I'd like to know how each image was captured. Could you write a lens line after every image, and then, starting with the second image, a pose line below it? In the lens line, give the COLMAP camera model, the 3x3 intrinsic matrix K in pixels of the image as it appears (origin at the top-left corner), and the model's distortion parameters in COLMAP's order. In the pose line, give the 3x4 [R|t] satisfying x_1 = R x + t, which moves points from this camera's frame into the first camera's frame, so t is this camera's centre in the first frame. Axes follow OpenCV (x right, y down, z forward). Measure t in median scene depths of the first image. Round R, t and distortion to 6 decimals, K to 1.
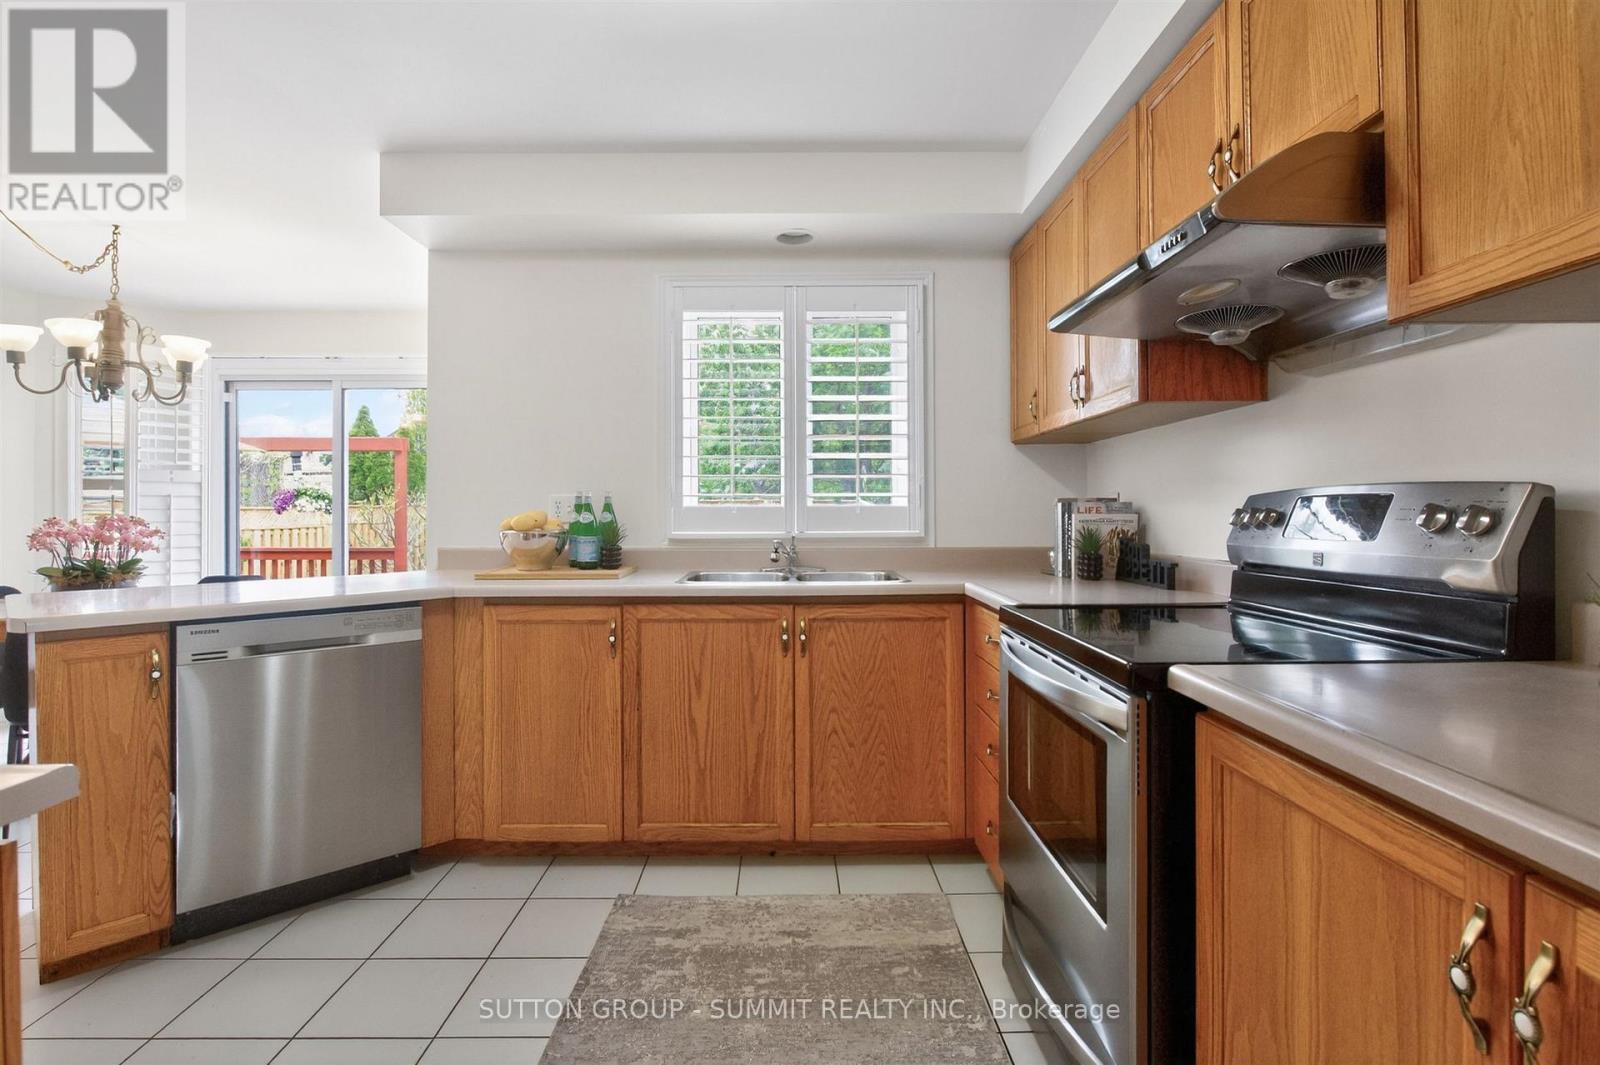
lens RADIAL K [[779.6, 0, 799.5], [0, 779.6, 517.1], [0, 0, 1]] dist [-0.003219, -0.001766]
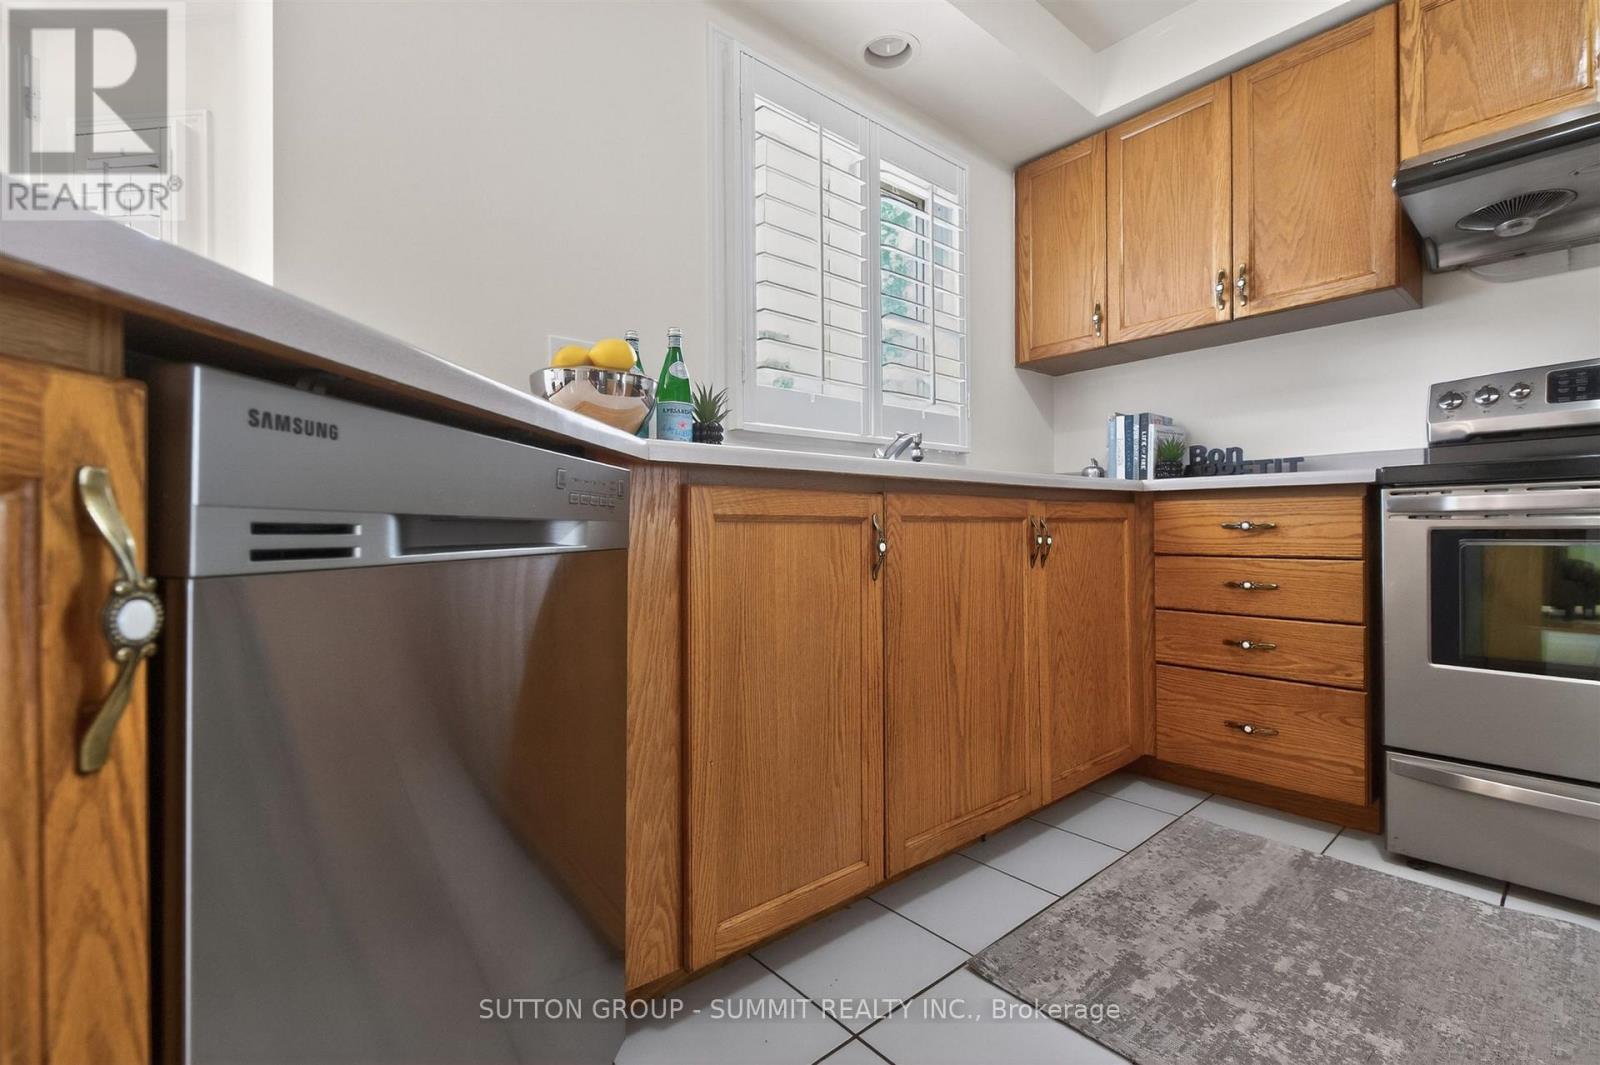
lens RADIAL K [[713.4, 0, 800.0], [0, 713.4, 532.5], [0, 0, 1]] dist [-0.000619, -0.000453]
pose [[0.760319, -0.006244, 0.649519, -0.640146], [0.012483, 0.999910, -0.005000, 0.146265], [-0.649429, 0.011909, 0.760329, 0.619934]]
